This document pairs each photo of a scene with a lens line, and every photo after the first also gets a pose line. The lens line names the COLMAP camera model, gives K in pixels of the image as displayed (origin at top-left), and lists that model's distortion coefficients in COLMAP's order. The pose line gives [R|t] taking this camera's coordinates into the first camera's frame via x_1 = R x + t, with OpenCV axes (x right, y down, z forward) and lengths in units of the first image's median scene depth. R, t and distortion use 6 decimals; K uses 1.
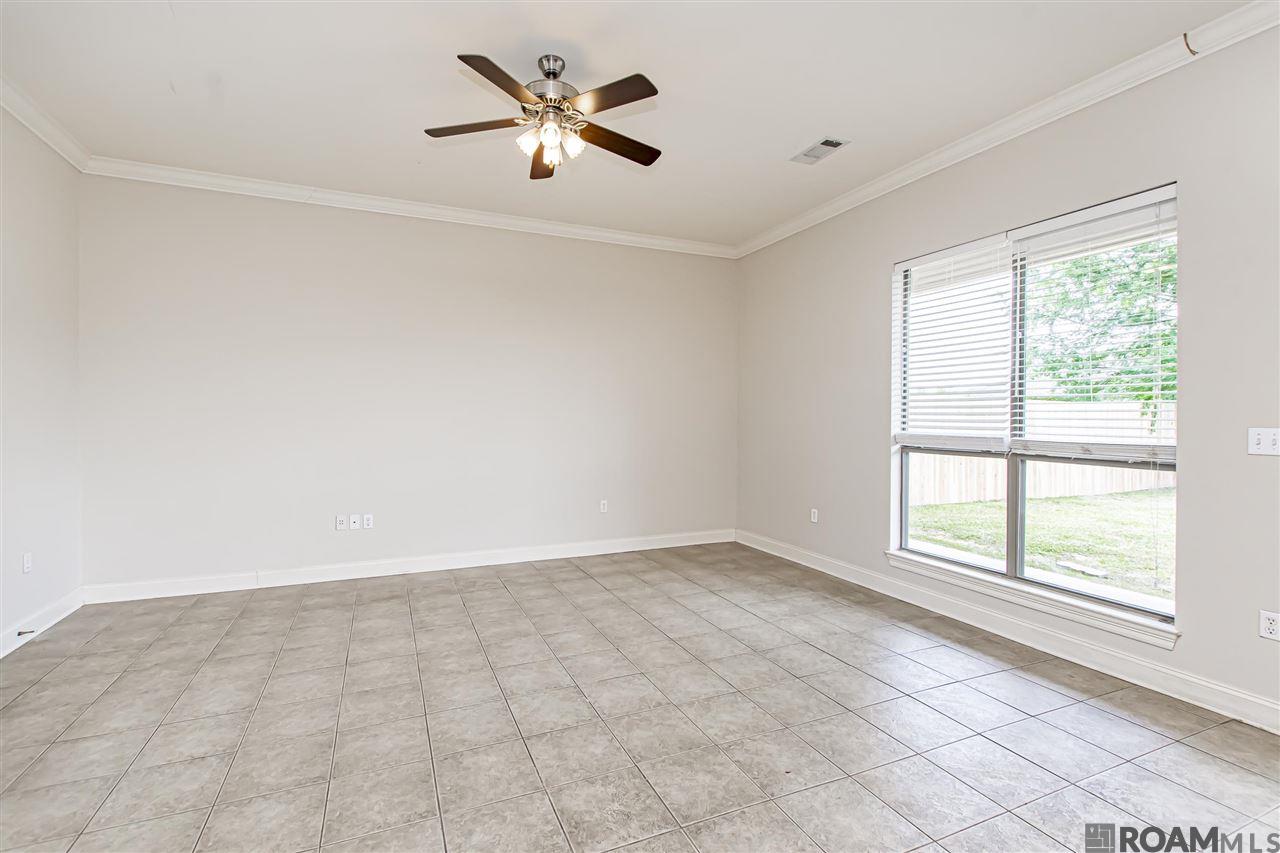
lens RADIAL K [[571.7, 0, 628.3], [0, 571.7, 422.6], [0, 0, 1]] dist [0.000126, -0.000326]
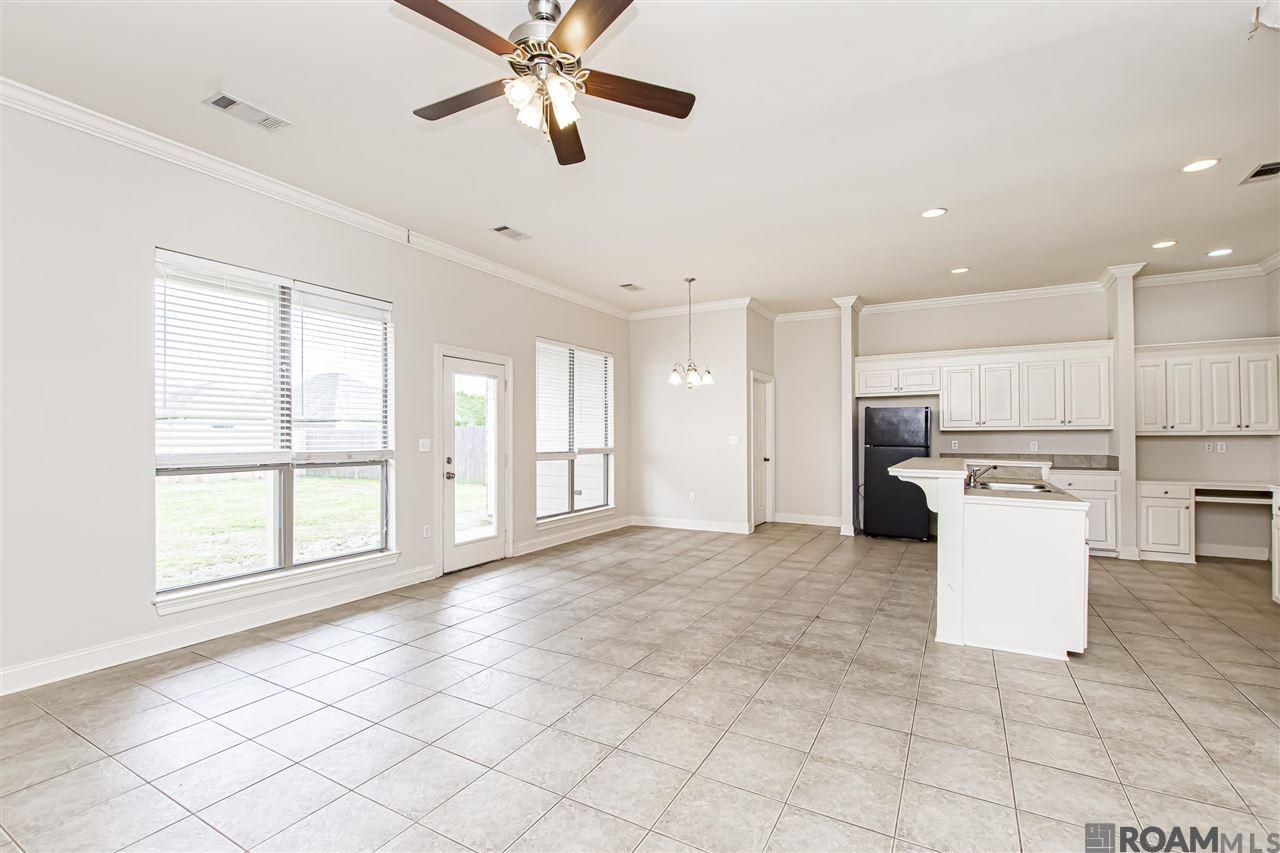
lens RADIAL K [[571.7, 0, 628.3], [0, 571.7, 422.6], [0, 0, 1]] dist [0.000126, -0.000326]
pose [[-0.596716, 0.019803, 0.802208, -0.726128], [0.009851, 0.999801, -0.017353, -0.004734], [-0.802392, -0.002453, -0.596792, 1.160258]]
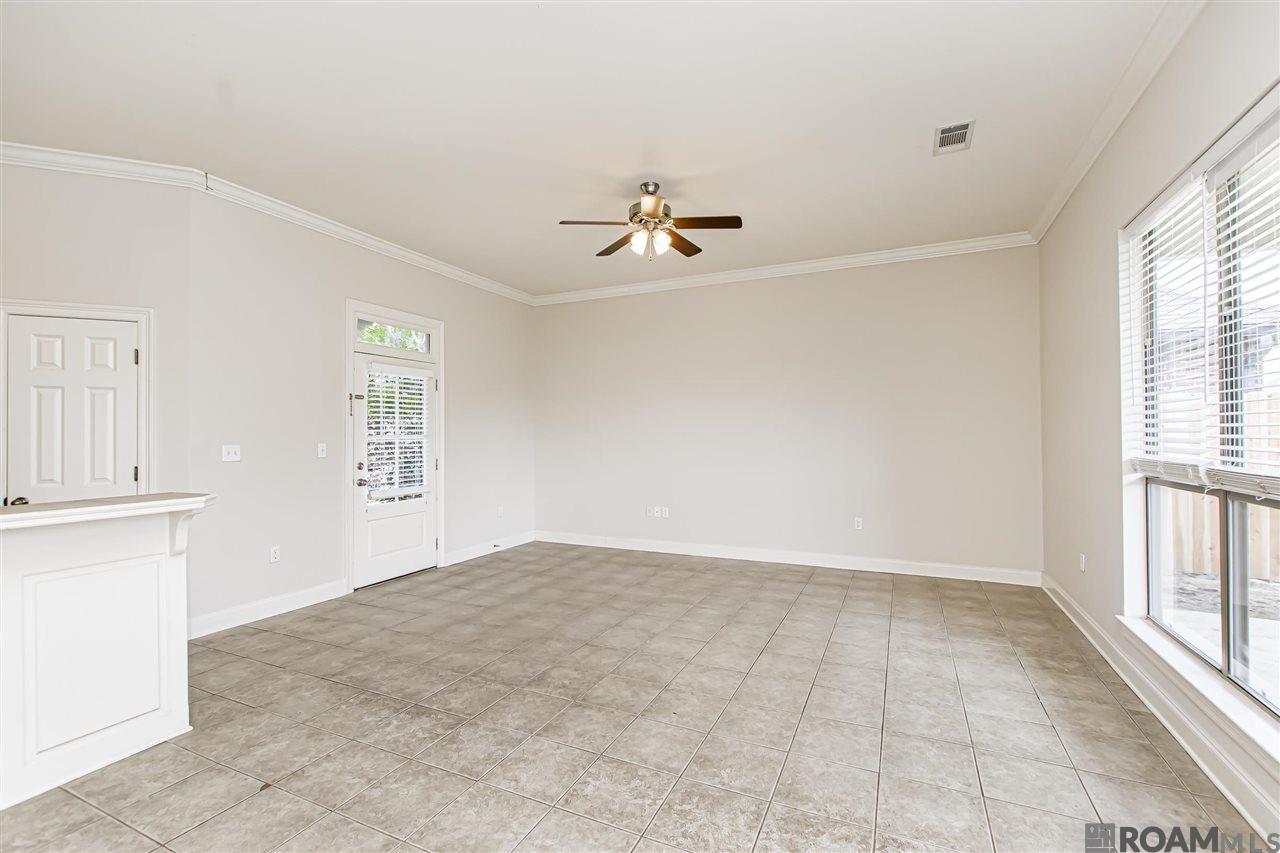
lens RADIAL K [[558.9, 0, 634.4], [0, 558.9, 435.2], [0, 0, 1]] dist [-0.000146, -0.000285]
pose [[0.662380, -0.006349, -0.749142, 0.709303], [-0.000594, 0.999959, -0.009000, -0.004608], [0.749168, 0.006407, 0.662349, 0.053057]]
